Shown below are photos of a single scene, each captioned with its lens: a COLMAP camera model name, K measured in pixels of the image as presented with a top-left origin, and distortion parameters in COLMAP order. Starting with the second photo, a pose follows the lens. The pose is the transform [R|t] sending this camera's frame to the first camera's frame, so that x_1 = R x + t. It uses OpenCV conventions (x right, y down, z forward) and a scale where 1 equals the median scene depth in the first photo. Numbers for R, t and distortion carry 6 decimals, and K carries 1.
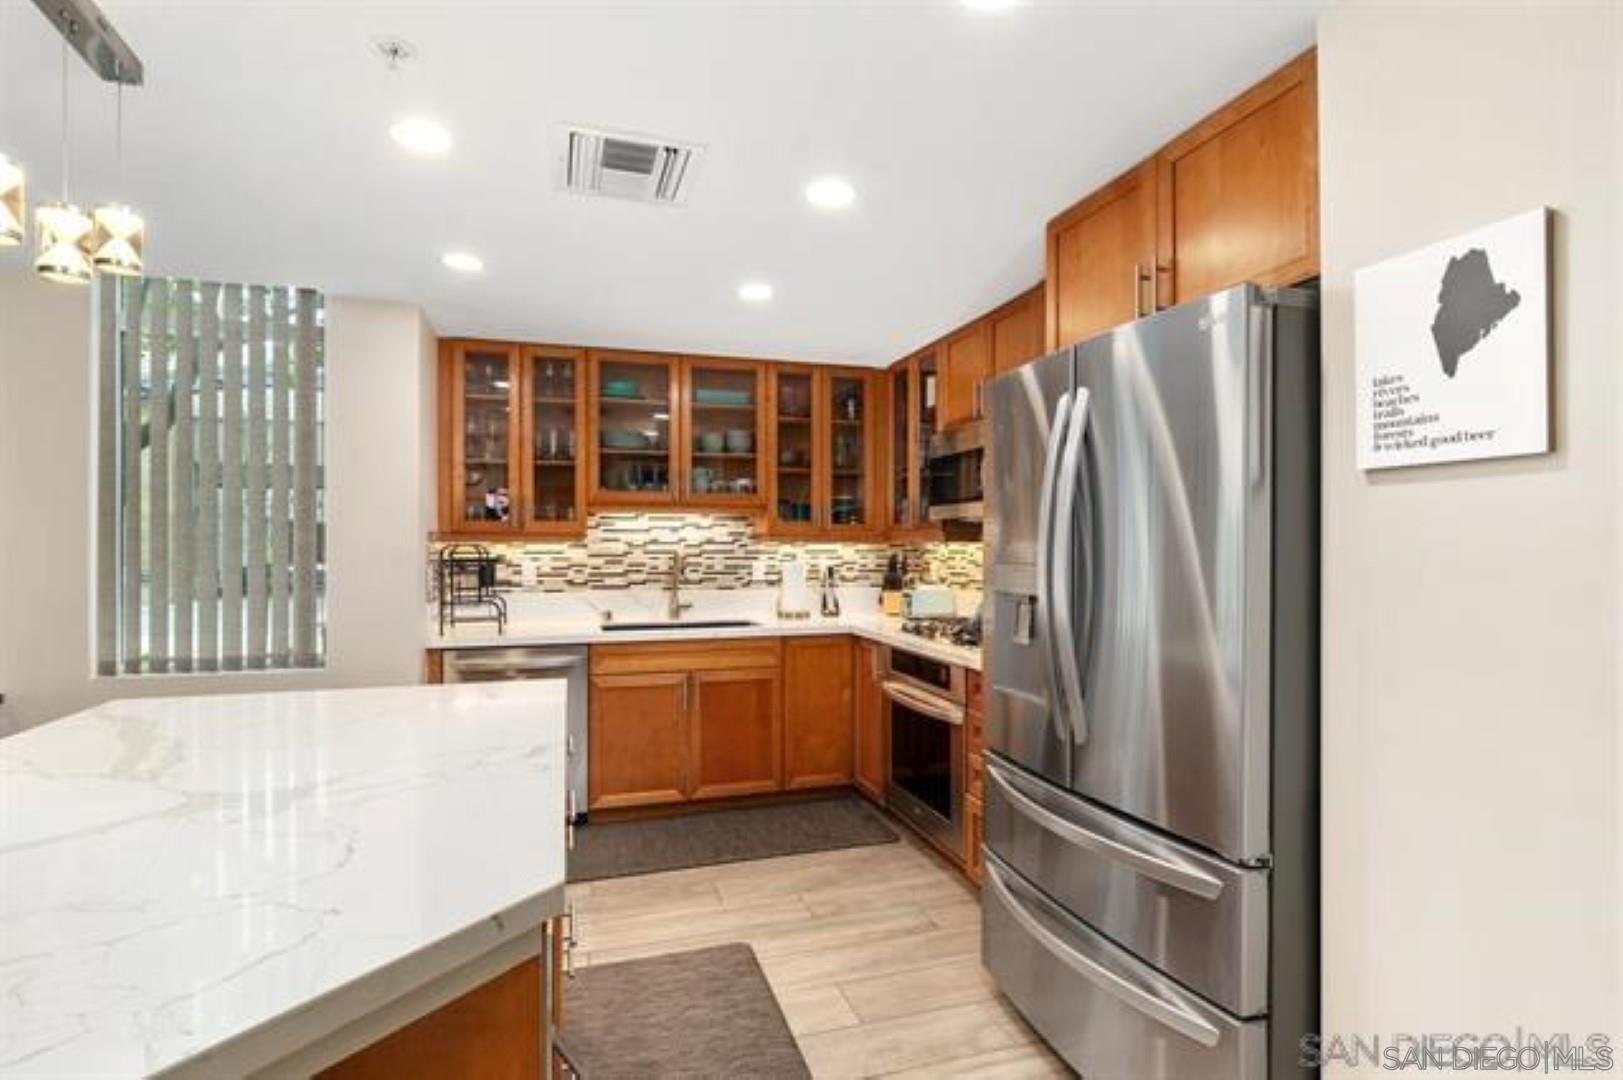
lens RADIAL K [[779.6, 0, 802.3], [0, 779.6, 540.1], [0, 0, 1]] dist [0.002394, 0.000390]
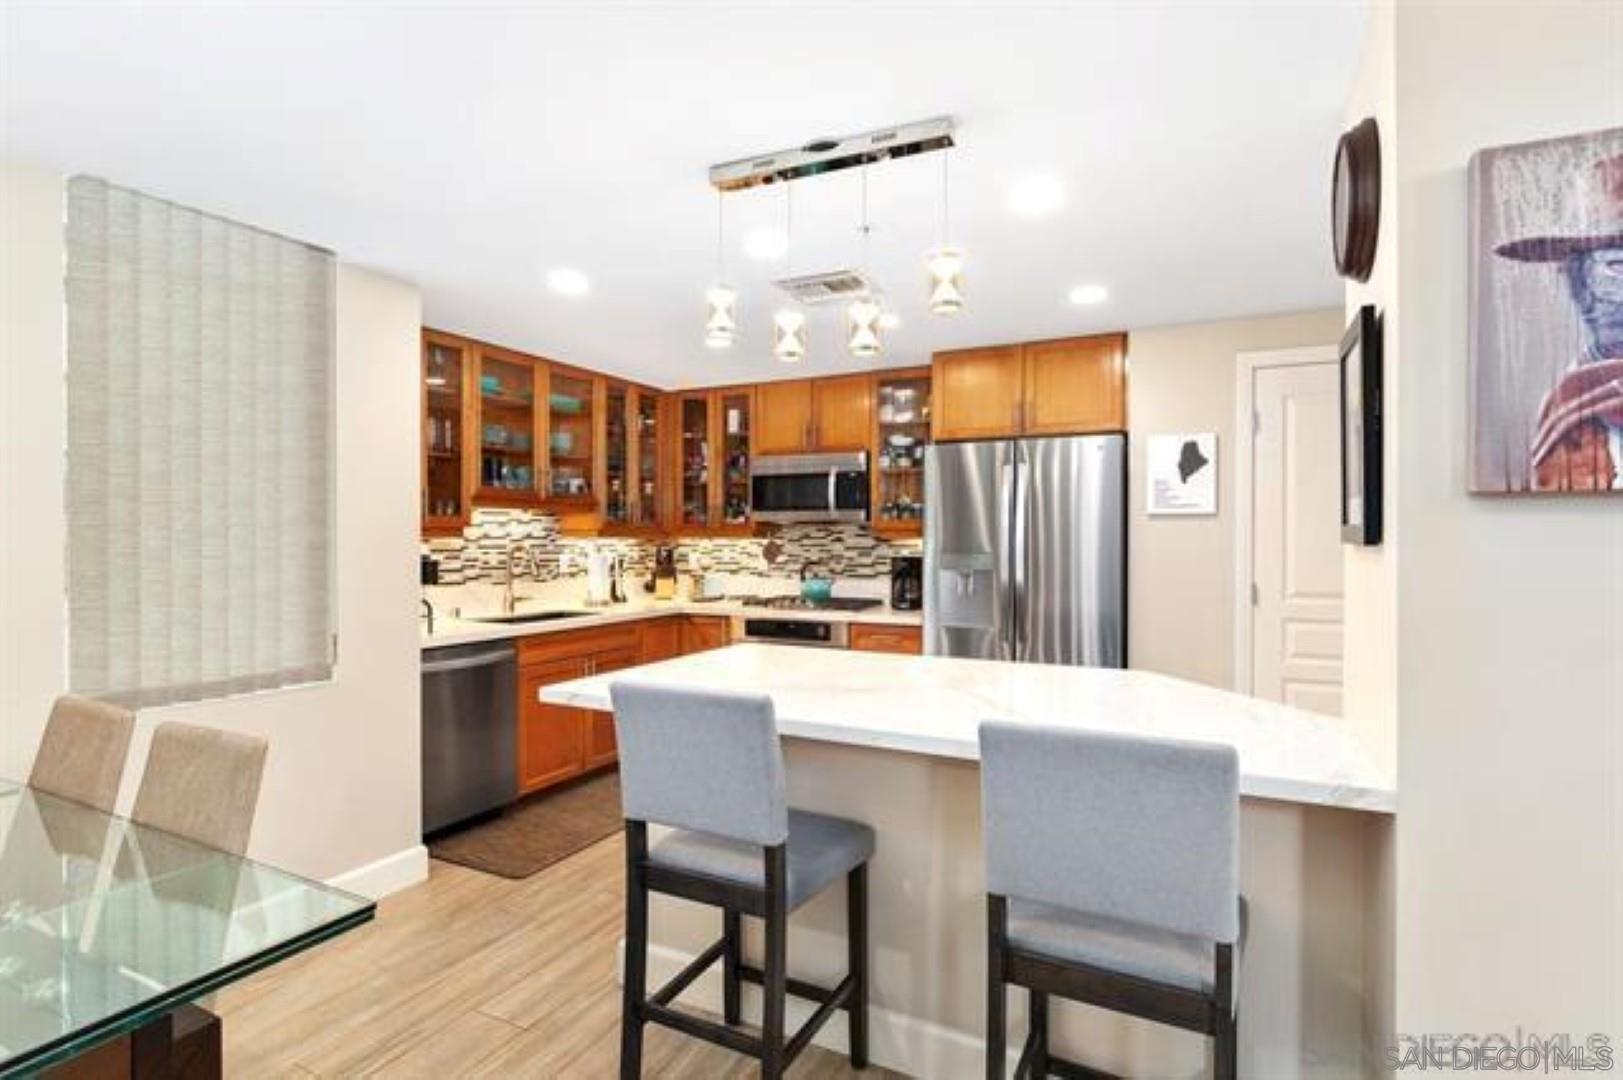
lens RADIAL K [[802.4, 0, 813.3], [0, 802.4, 544.5], [0, 0, 1]] dist [-0.027461, -0.000229]
pose [[0.699712, -0.003264, 0.714418, -0.644914], [-0.009153, 0.999867, 0.013532, -0.005477], [-0.714367, -0.016007, 0.699589, -0.015101]]
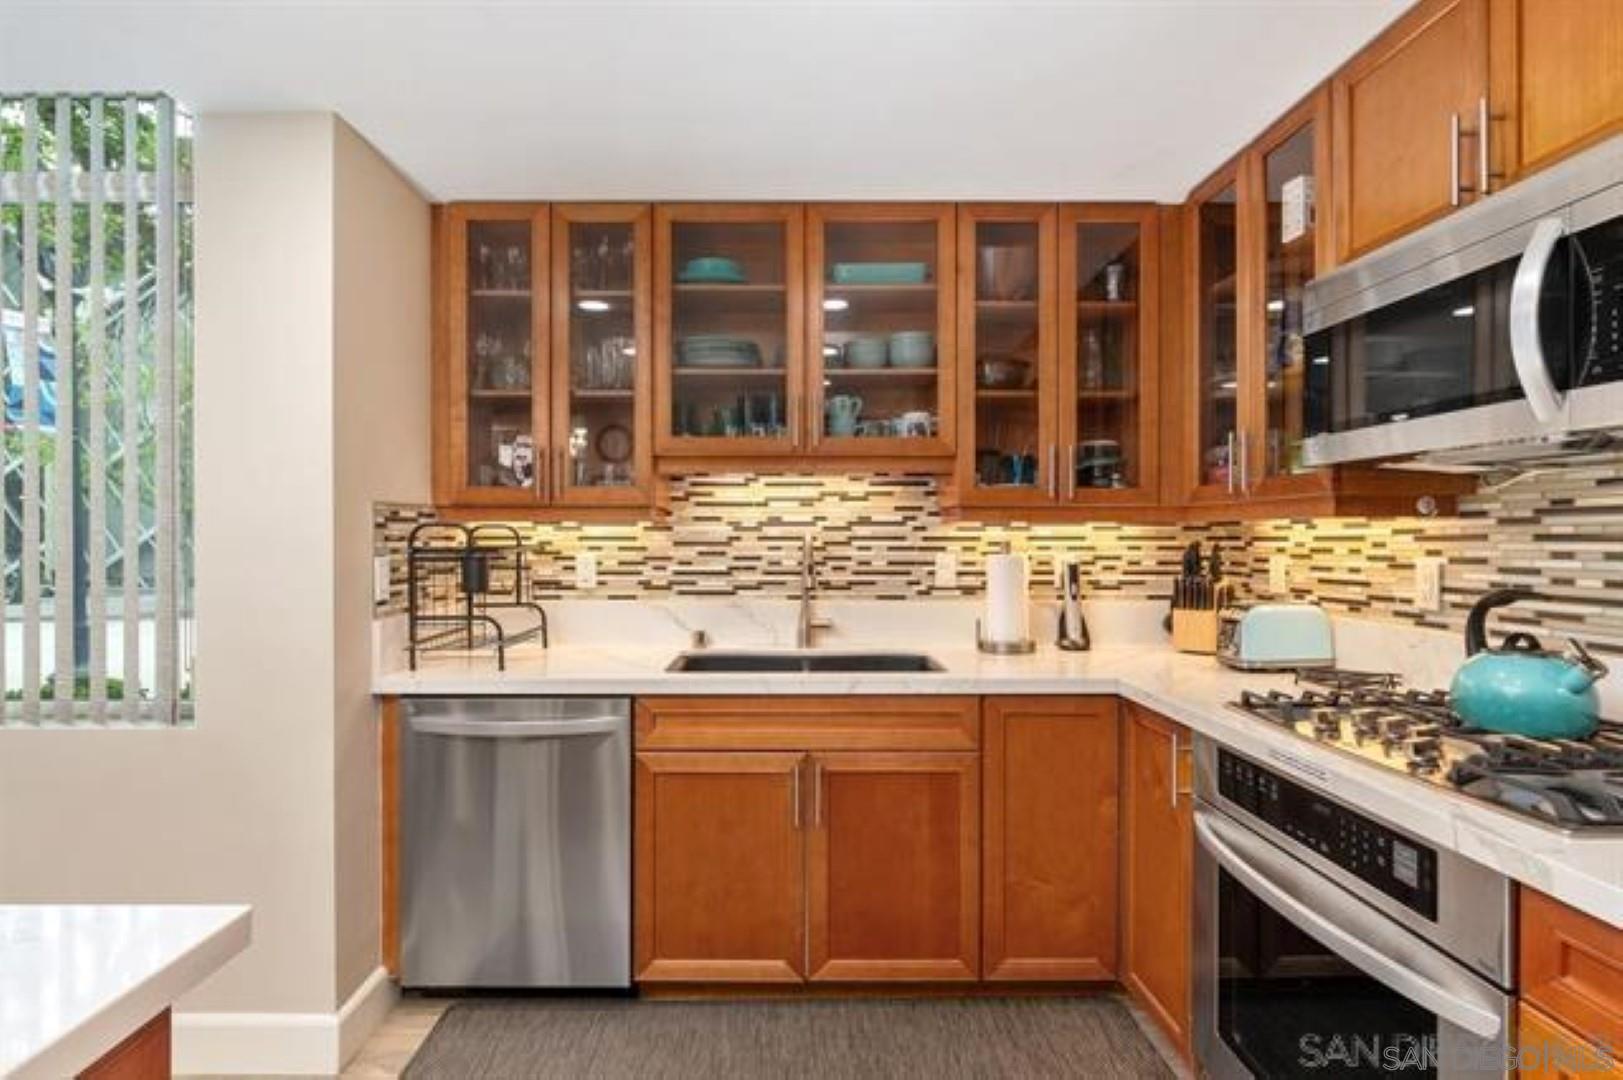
lens RADIAL K [[796.9, 0, 784.6], [0, 796.9, 535.1], [0, 0, 1]] dist [-0.000138, -0.000076]
pose [[0.954258, 0.000545, -0.298984, 0.009321], [0.001477, 0.999978, 0.006538, 0.008988], [0.298981, -0.006681, 0.954236, 0.402789]]
